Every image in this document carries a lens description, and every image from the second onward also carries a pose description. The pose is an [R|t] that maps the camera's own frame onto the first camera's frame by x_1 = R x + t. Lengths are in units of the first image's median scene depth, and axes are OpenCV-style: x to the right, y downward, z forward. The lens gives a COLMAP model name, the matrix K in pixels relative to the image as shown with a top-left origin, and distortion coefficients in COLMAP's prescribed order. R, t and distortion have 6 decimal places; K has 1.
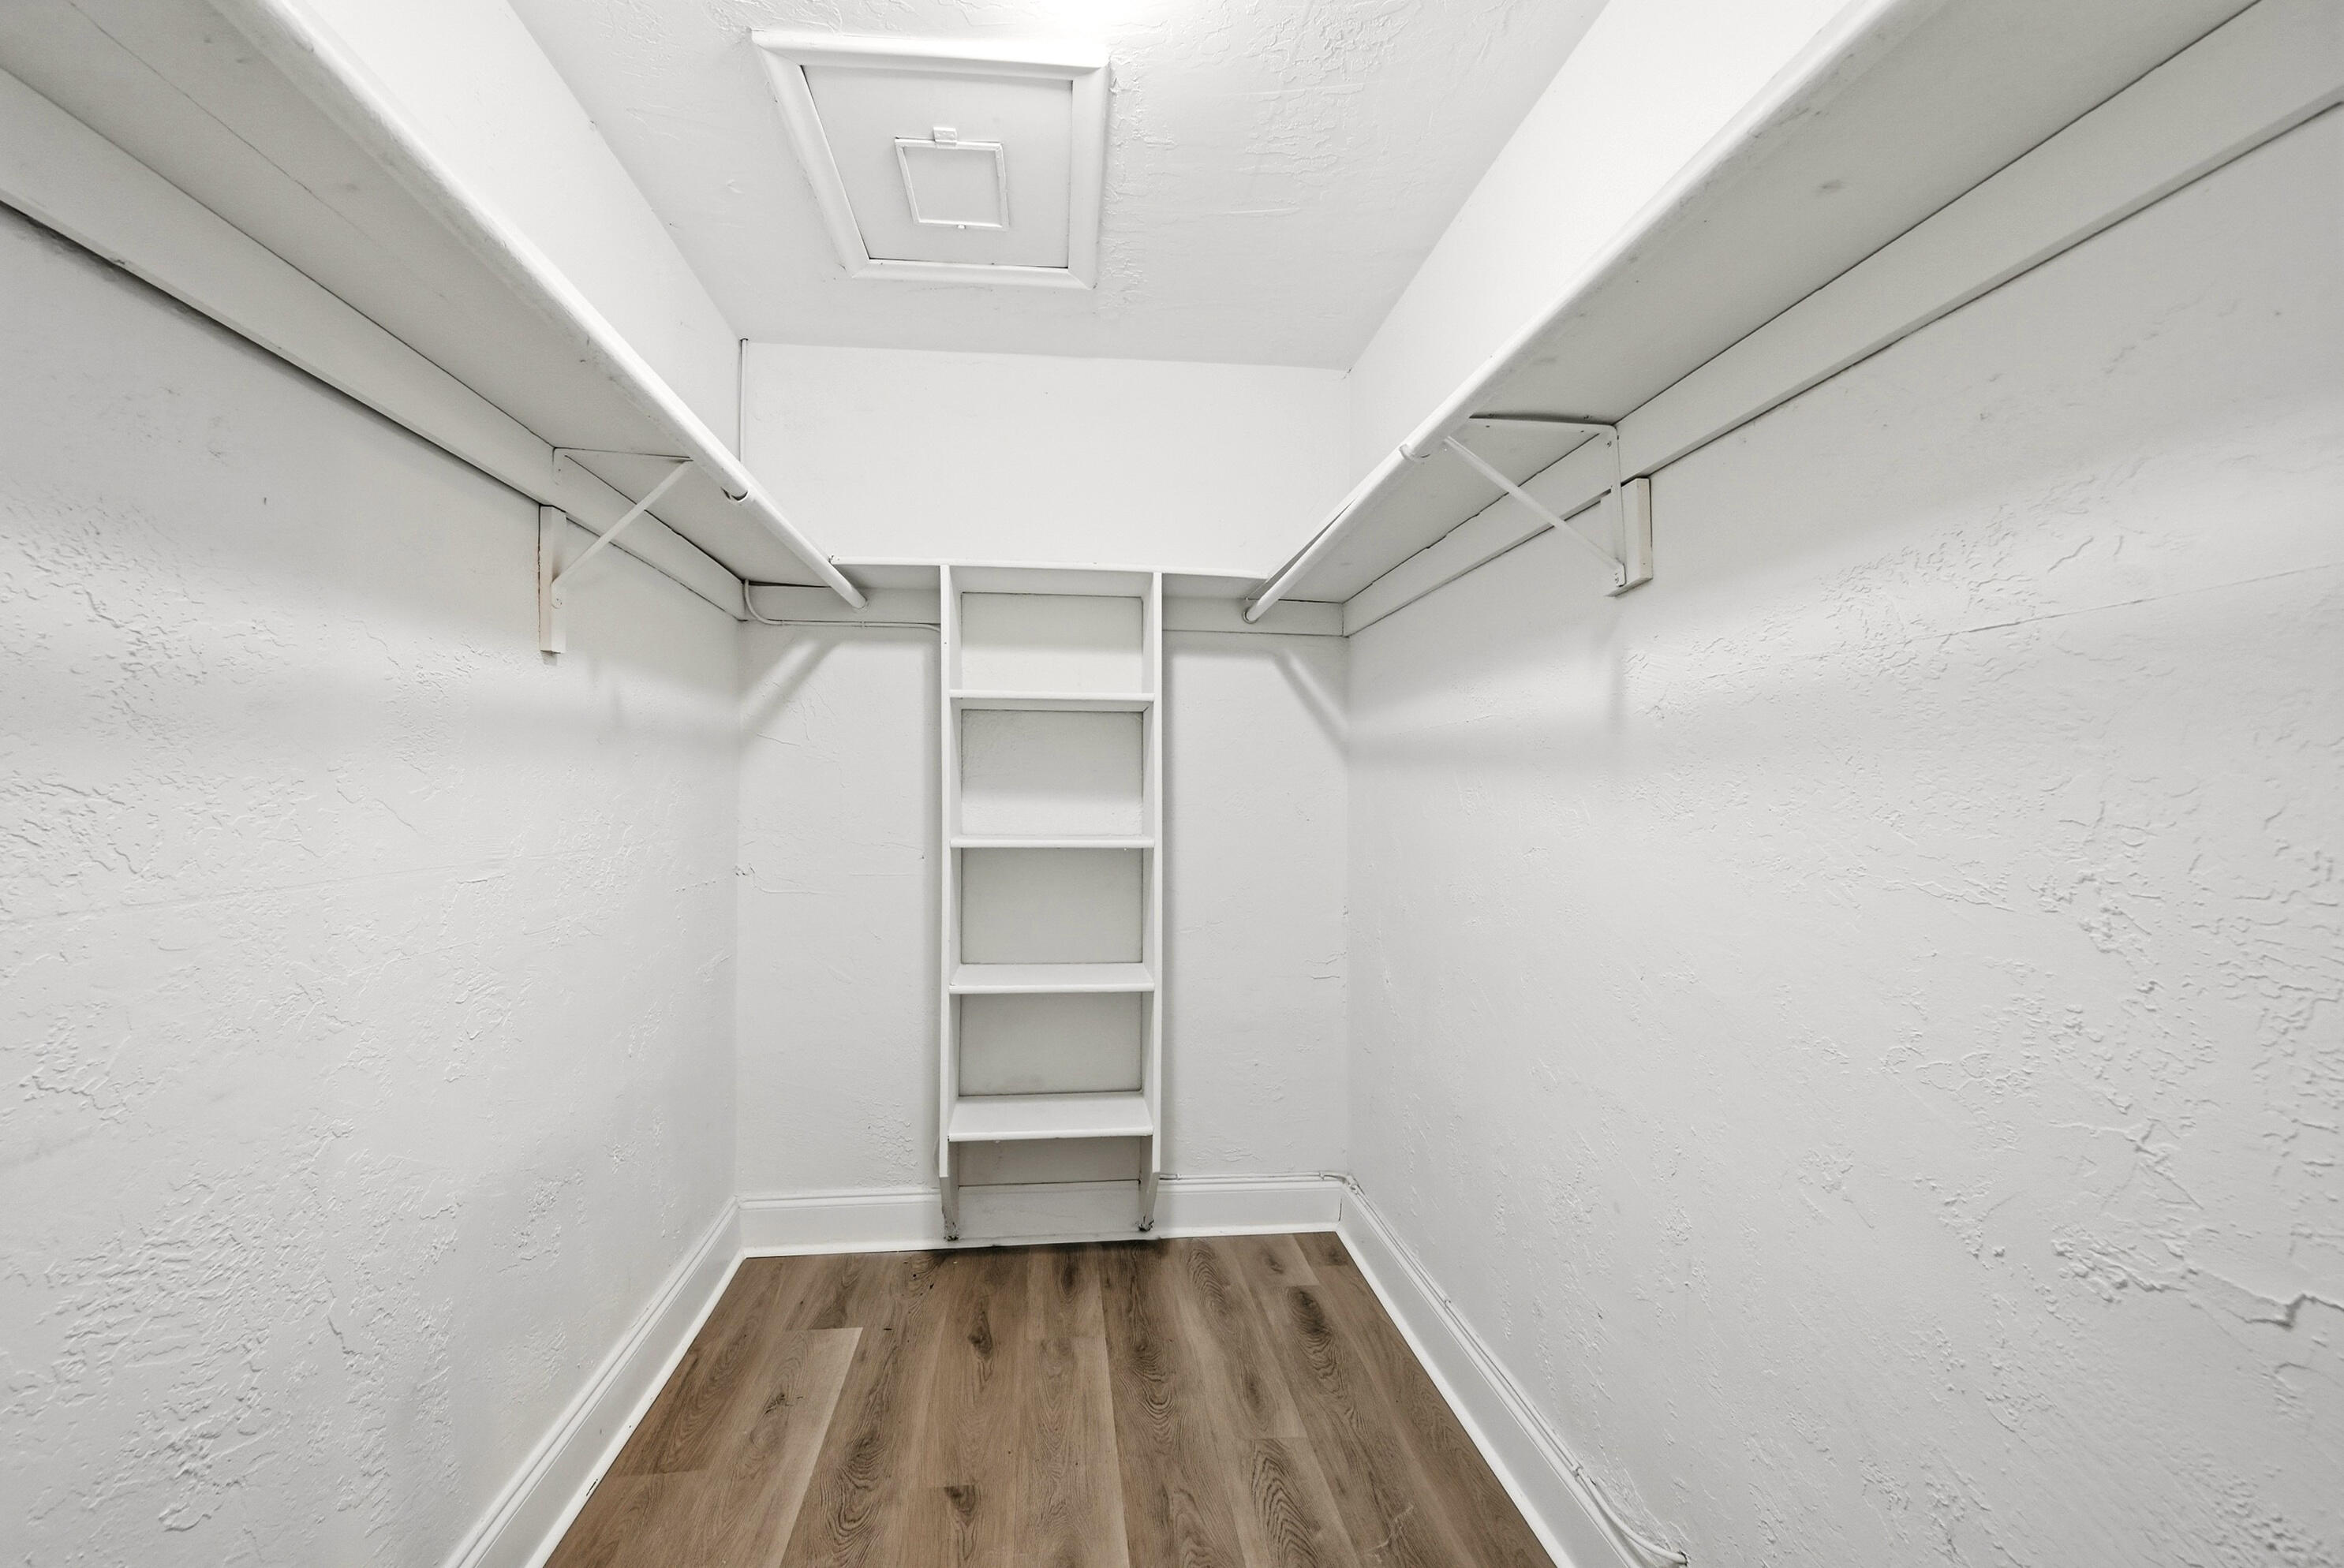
lens RADIAL K [[931.4, 0, 1173.1], [0, 931.4, 778.9], [0, 0, 1]] dist [-0.001990, 0.002034]
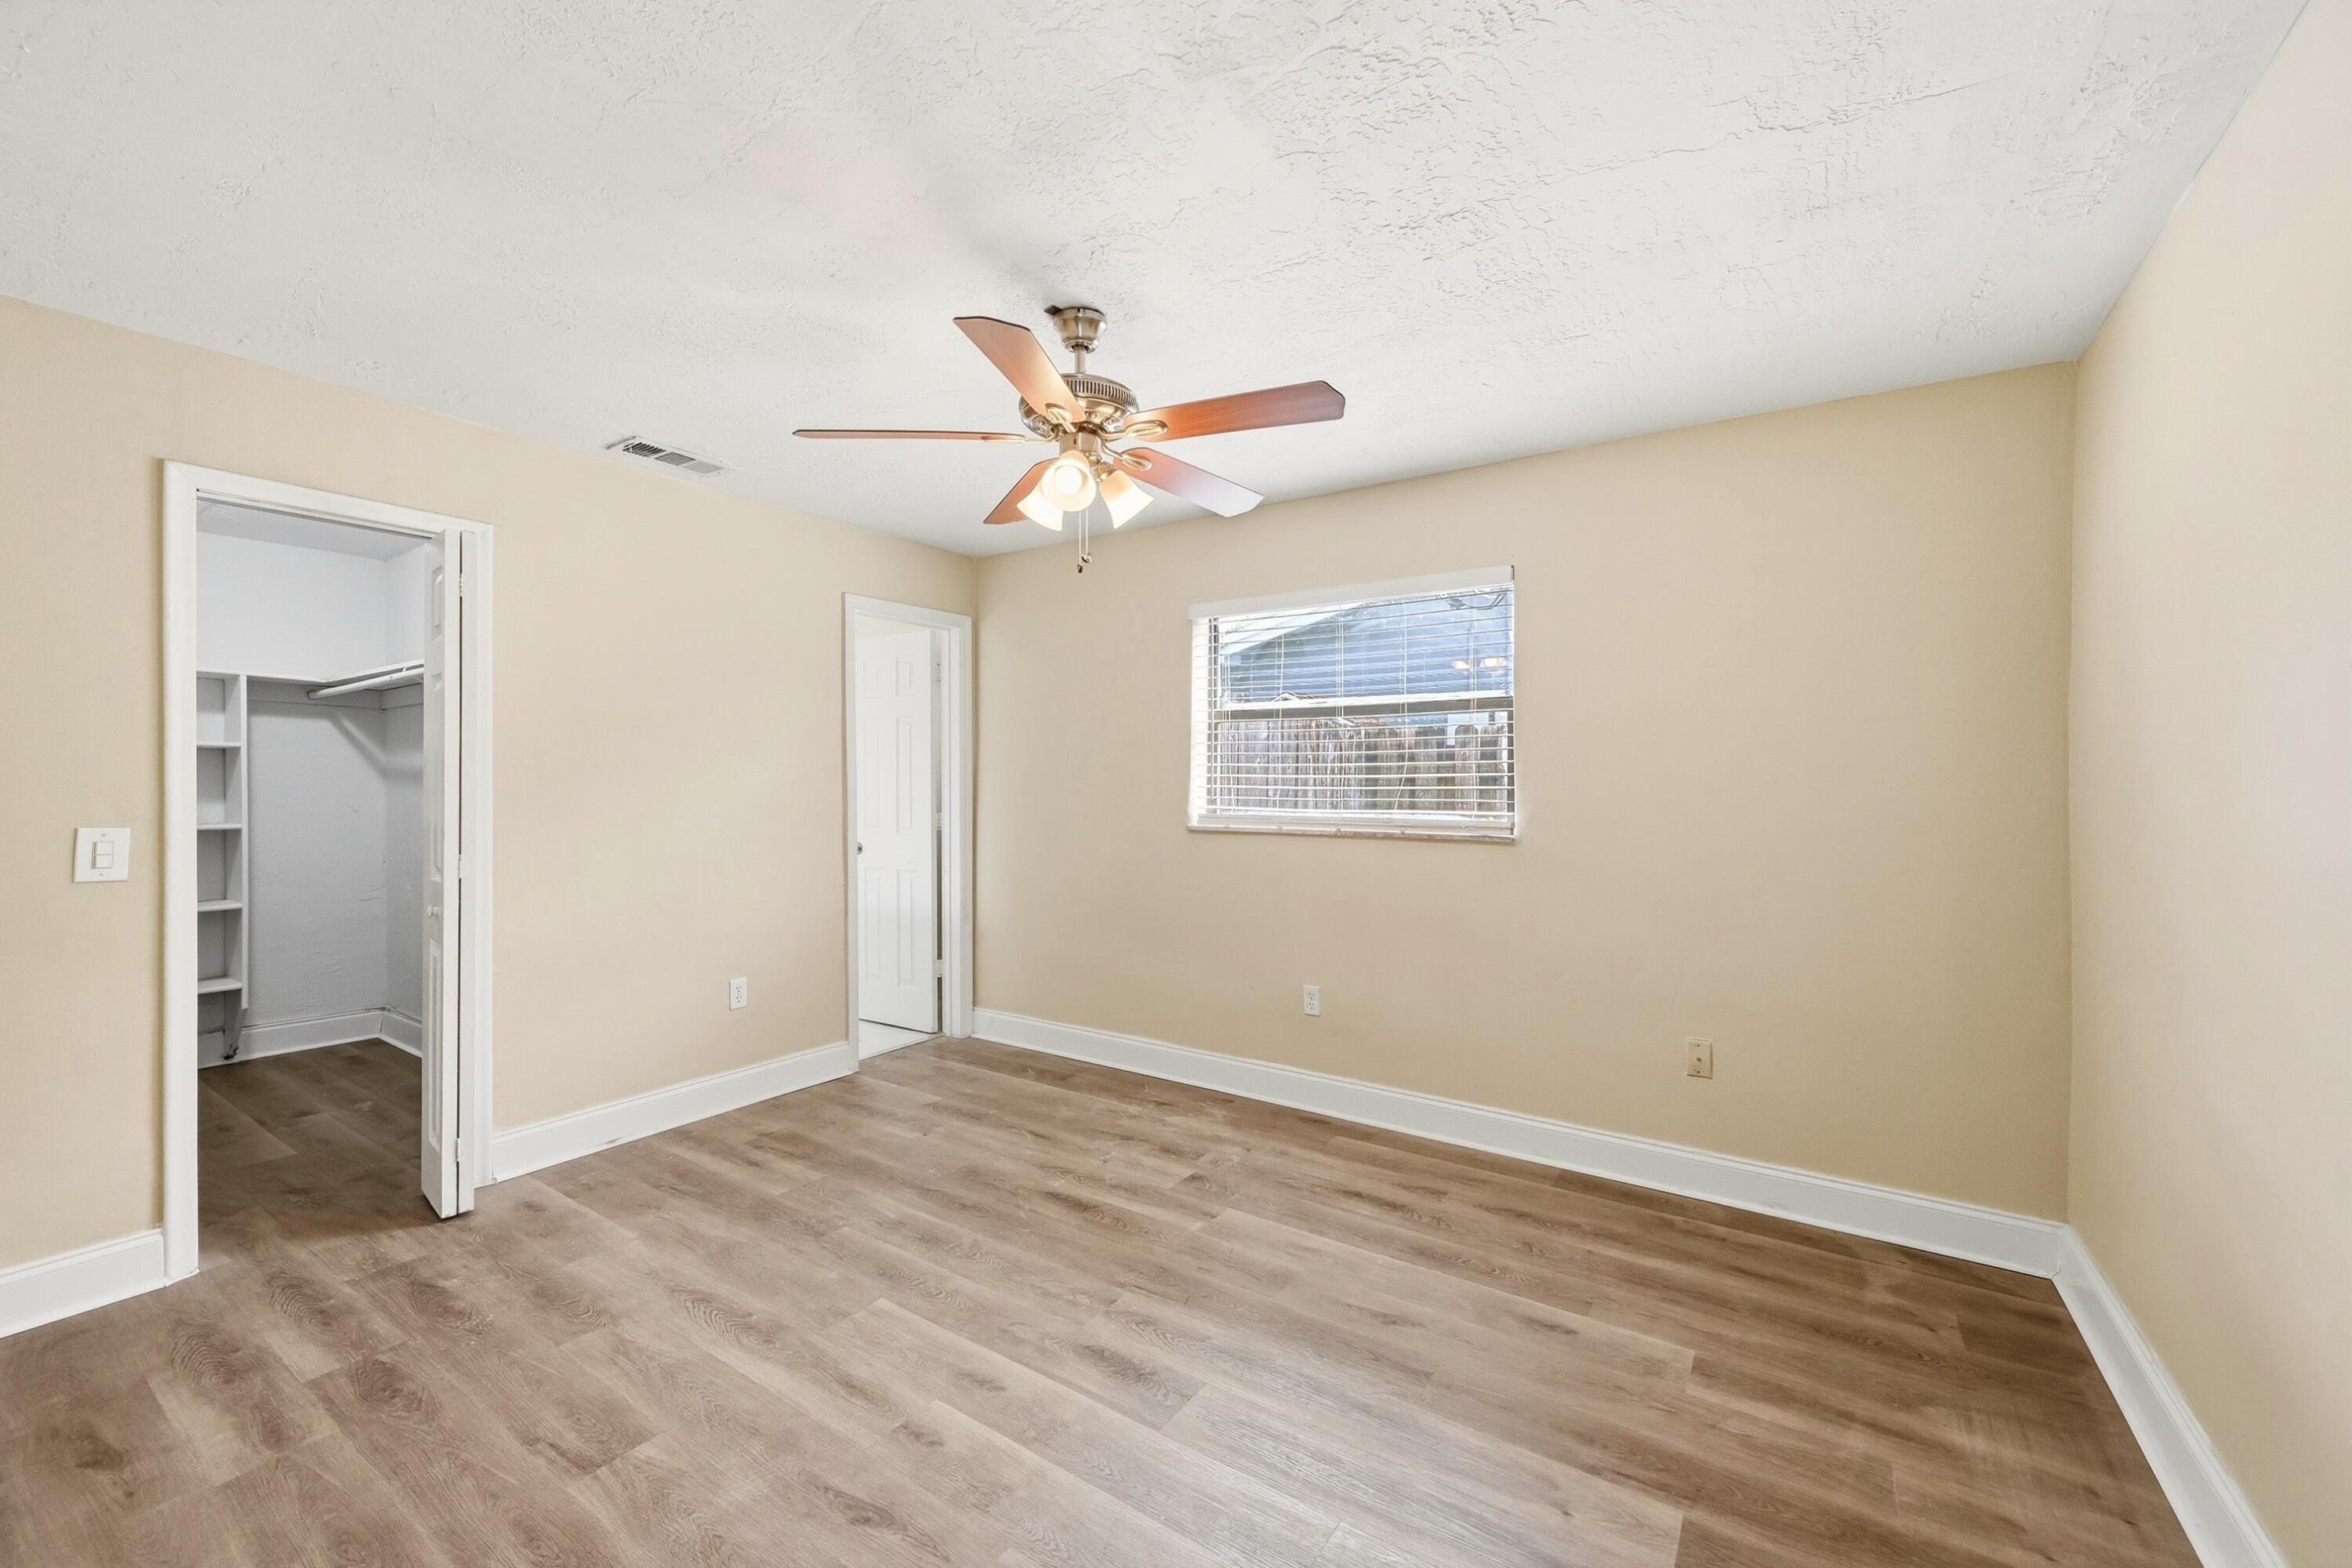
lens RADIAL K [[930.2, 0, 1163.7], [0, 930.2, 786.1], [0, 0, 1]] dist [0.002761, 0.000148]
pose [[0.652251, -0.002448, 0.757999, -0.205043], [0.002377, 0.999996, 0.001184, -0.003730], [-0.757999, 0.001030, 0.652254, -1.374494]]
